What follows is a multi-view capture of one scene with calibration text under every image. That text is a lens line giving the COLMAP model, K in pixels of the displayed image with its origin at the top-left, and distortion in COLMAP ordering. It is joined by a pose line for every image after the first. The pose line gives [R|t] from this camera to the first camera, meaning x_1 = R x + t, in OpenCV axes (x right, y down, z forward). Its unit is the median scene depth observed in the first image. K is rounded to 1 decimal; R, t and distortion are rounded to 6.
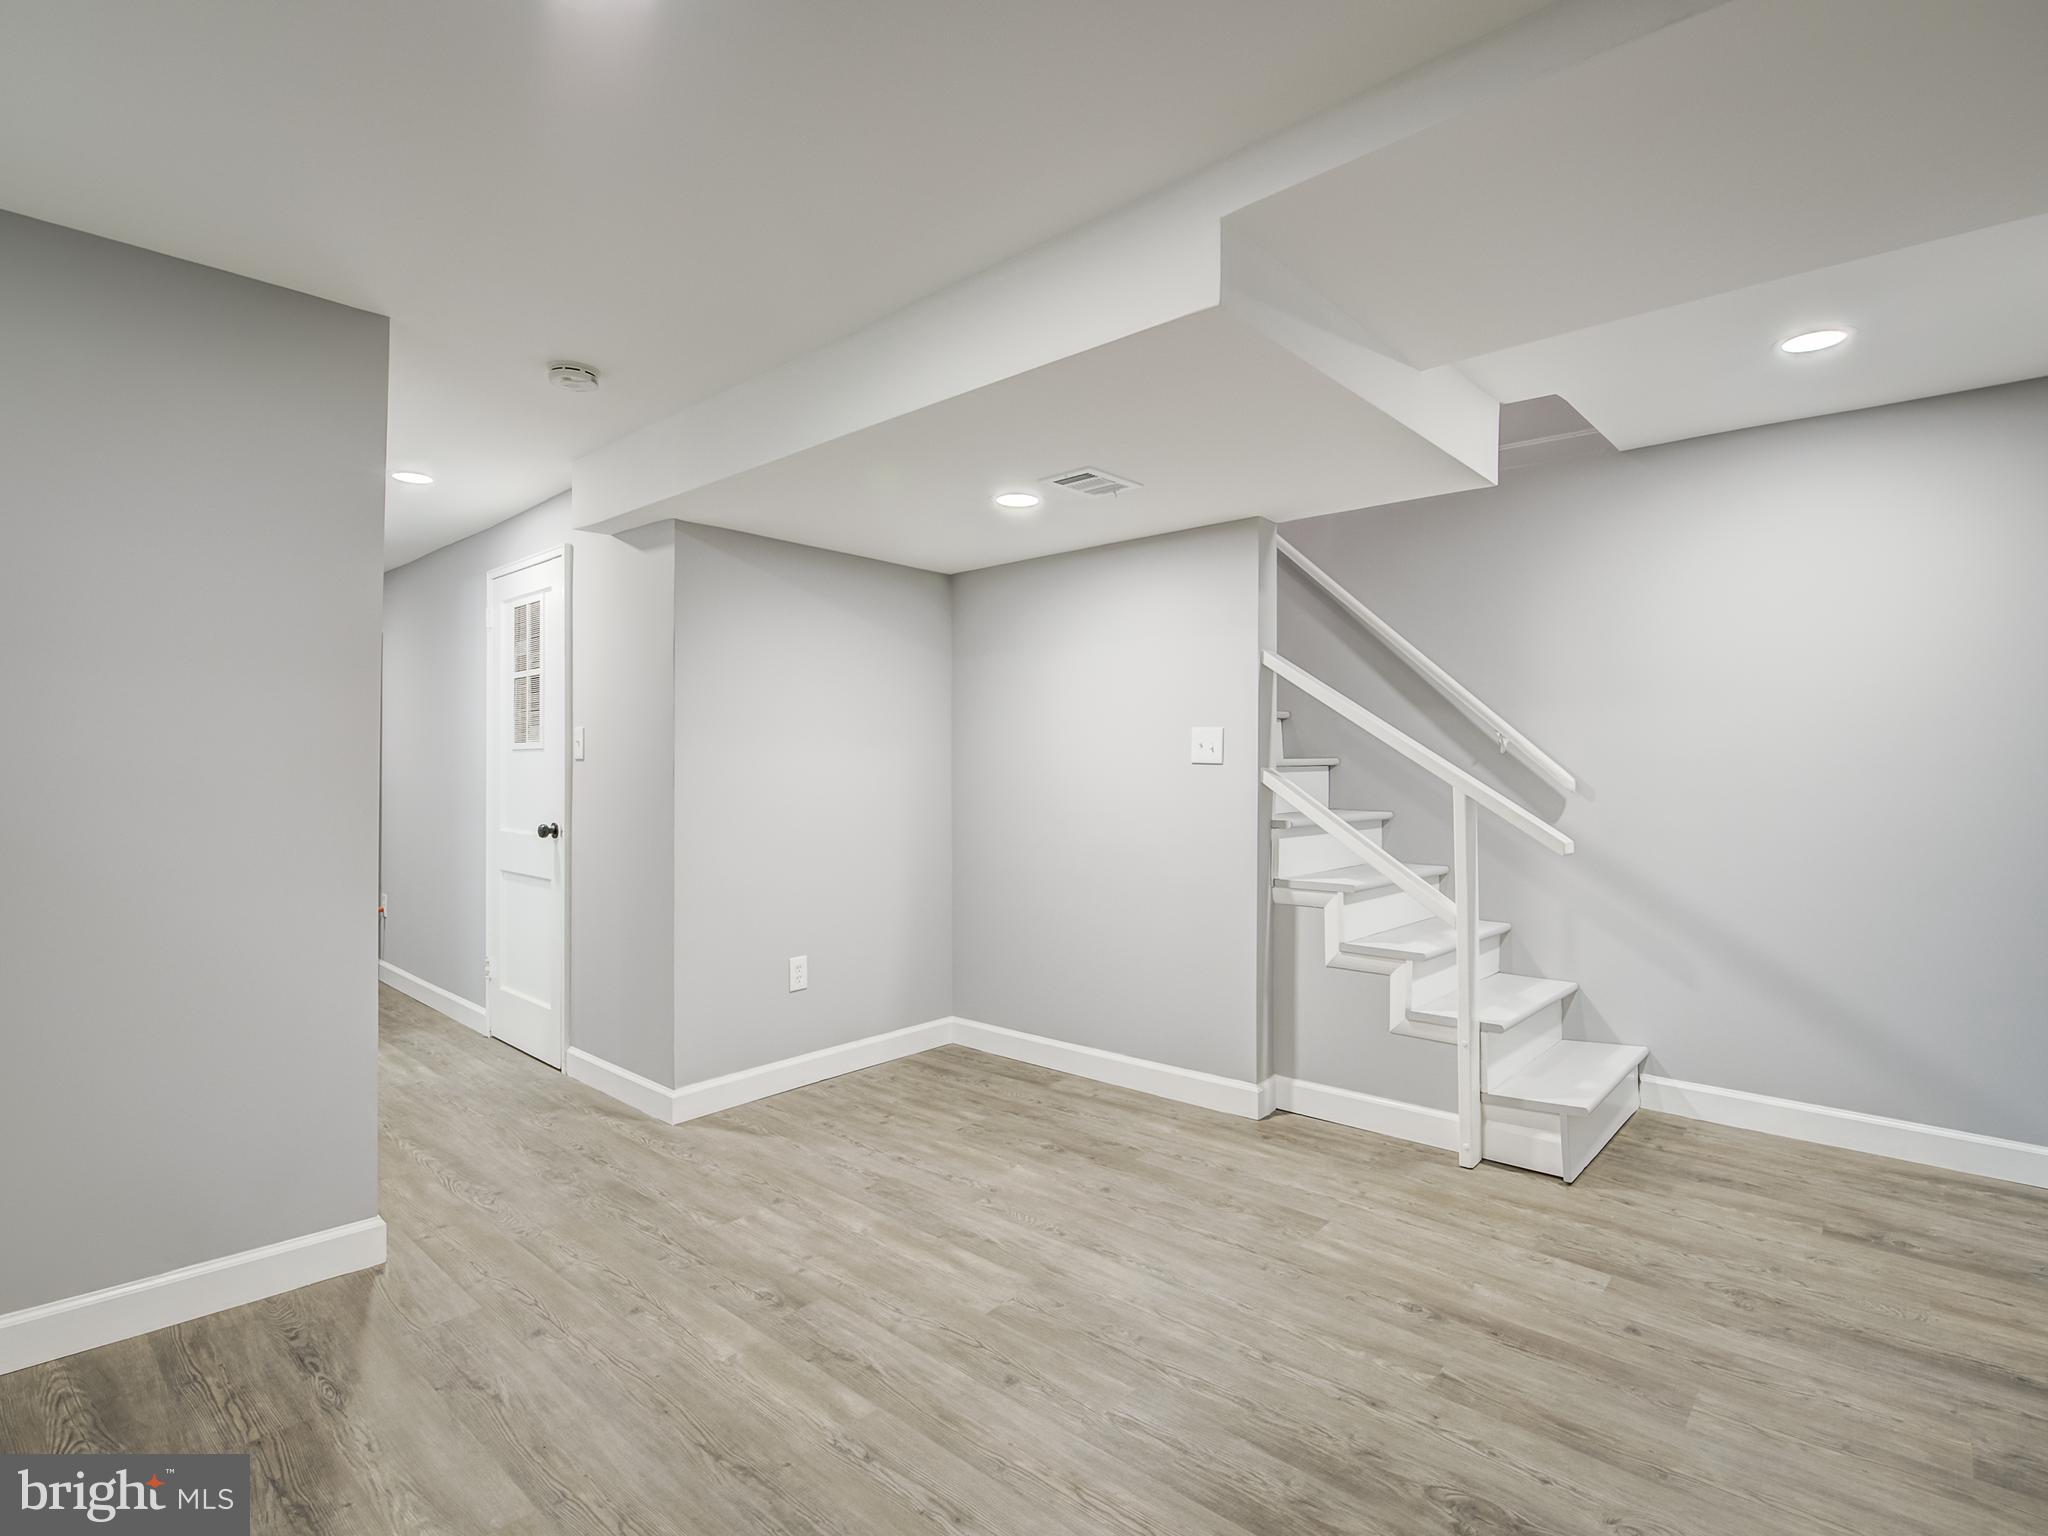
lens RADIAL K [[1001.6, 0, 1020.6], [0, 1001.6, 757.9], [0, 0, 1]] dist [0.000076, -0.010935]
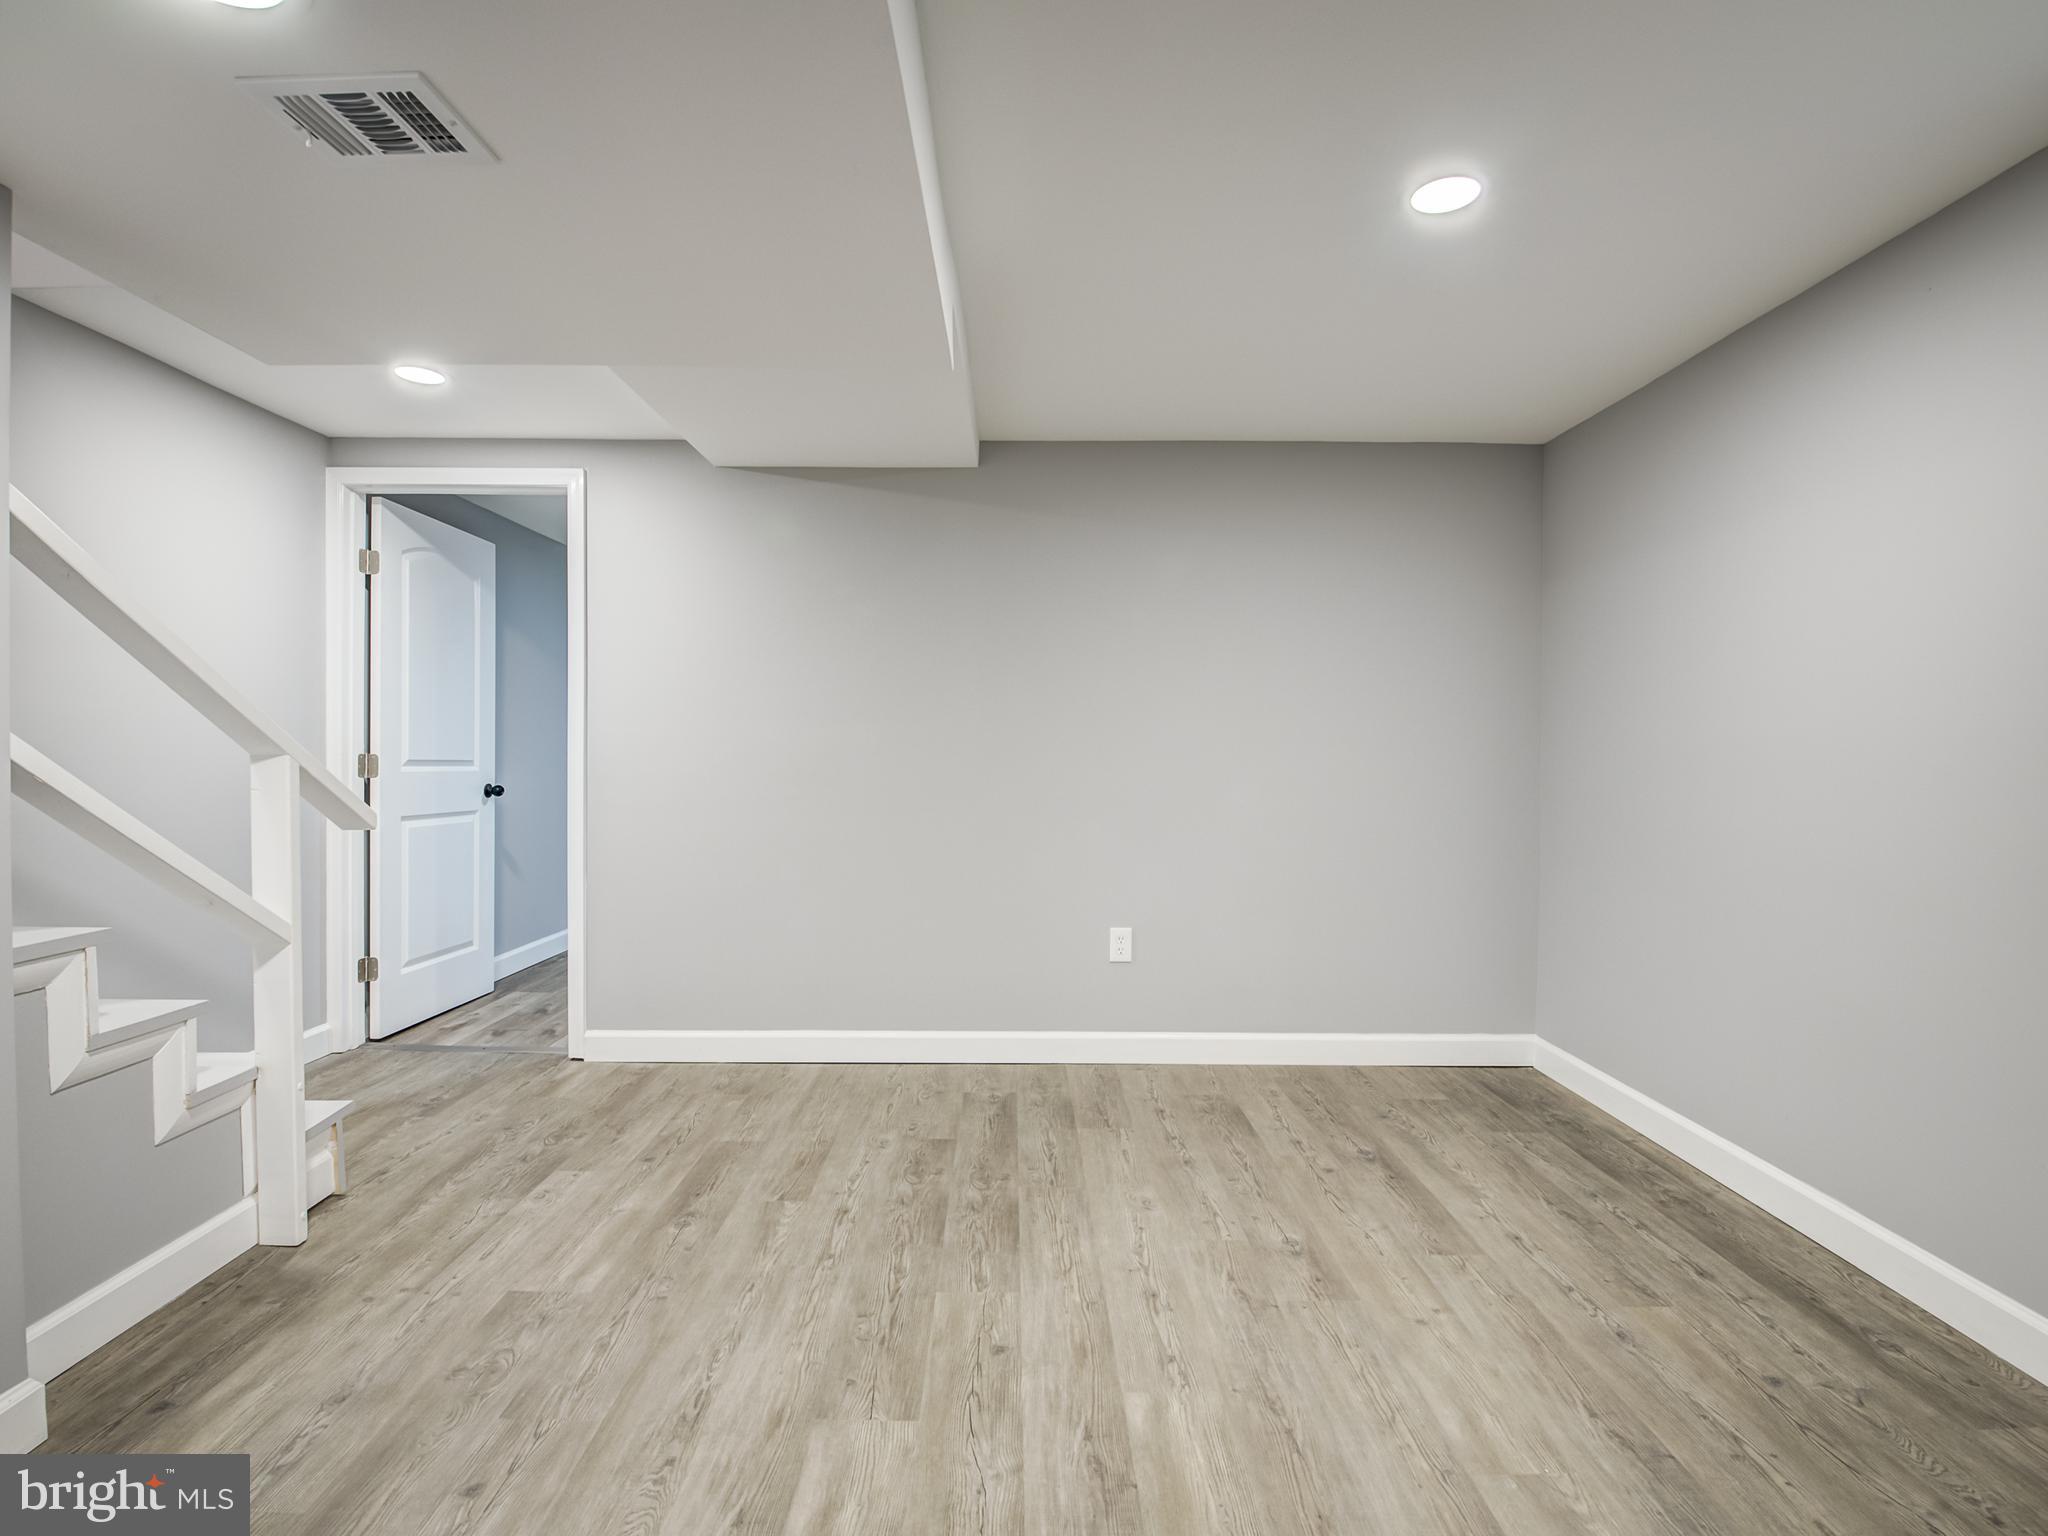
lens RADIAL K [[995.6, 0, 1023.3], [0, 995.6, 775.5], [0, 0, 1]] dist [-0.001416, -0.011169]
pose [[-0.678795, -0.024575, 0.733917, -0.565524], [-0.012830, 0.999684, 0.021608, 0.023543], [-0.734216, 0.005251, -0.678896, 1.266279]]
